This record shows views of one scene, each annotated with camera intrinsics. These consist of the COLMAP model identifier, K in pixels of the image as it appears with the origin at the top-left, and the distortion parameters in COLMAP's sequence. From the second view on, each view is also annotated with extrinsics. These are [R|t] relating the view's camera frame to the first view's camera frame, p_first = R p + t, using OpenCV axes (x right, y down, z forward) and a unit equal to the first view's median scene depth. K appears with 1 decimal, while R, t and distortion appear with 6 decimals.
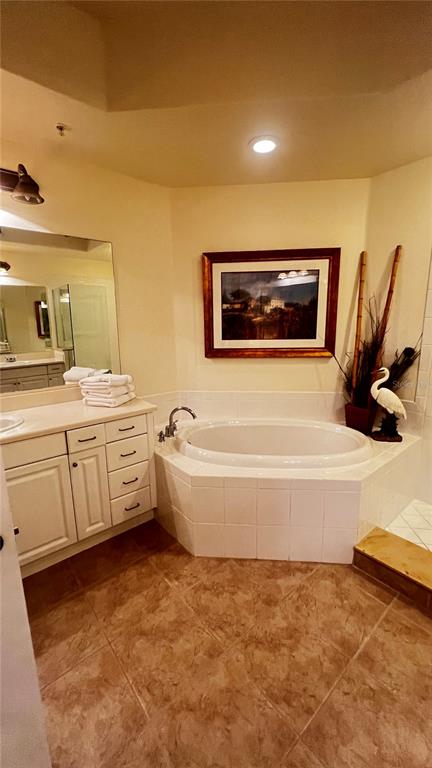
lens RADIAL K [[308.9, 0, 214.9], [0, 308.9, 384.3], [0, 0, 1]] dist [-0.000557, 0.000419]
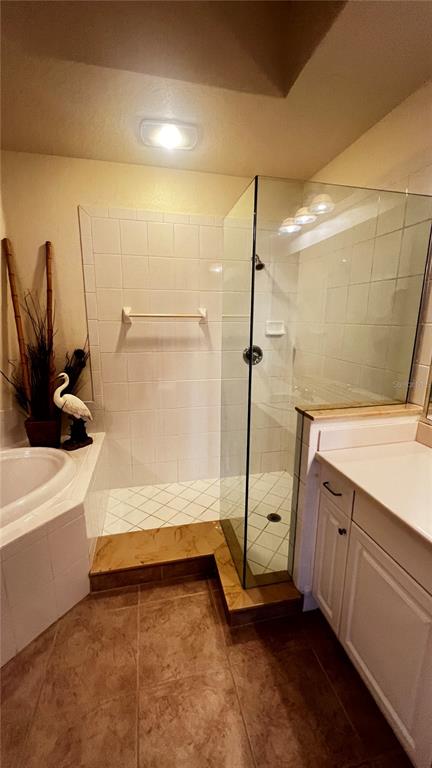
lens RADIAL K [[308.9, 0, 214.9], [0, 308.9, 384.3], [0, 0, 1]] dist [-0.000557, 0.000419]
pose [[0.456258, -0.170920, 0.873279, -0.056910], [0.160045, 0.981138, 0.108413, -0.043442], [-0.875337, 0.090299, 0.475007, 0.145695]]
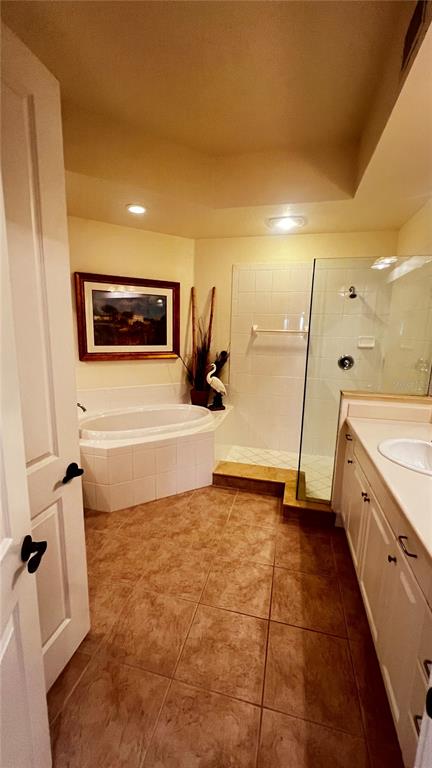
lens RADIAL K [[308.9, 0, 214.9], [0, 308.9, 384.3], [0, 0, 1]] dist [-0.000557, 0.000419]
pose [[0.811509, -0.070232, 0.580104, -0.334971], [0.079854, 0.996766, 0.008968, 0.034923], [-0.578858, 0.039046, 0.814493, -0.259952]]
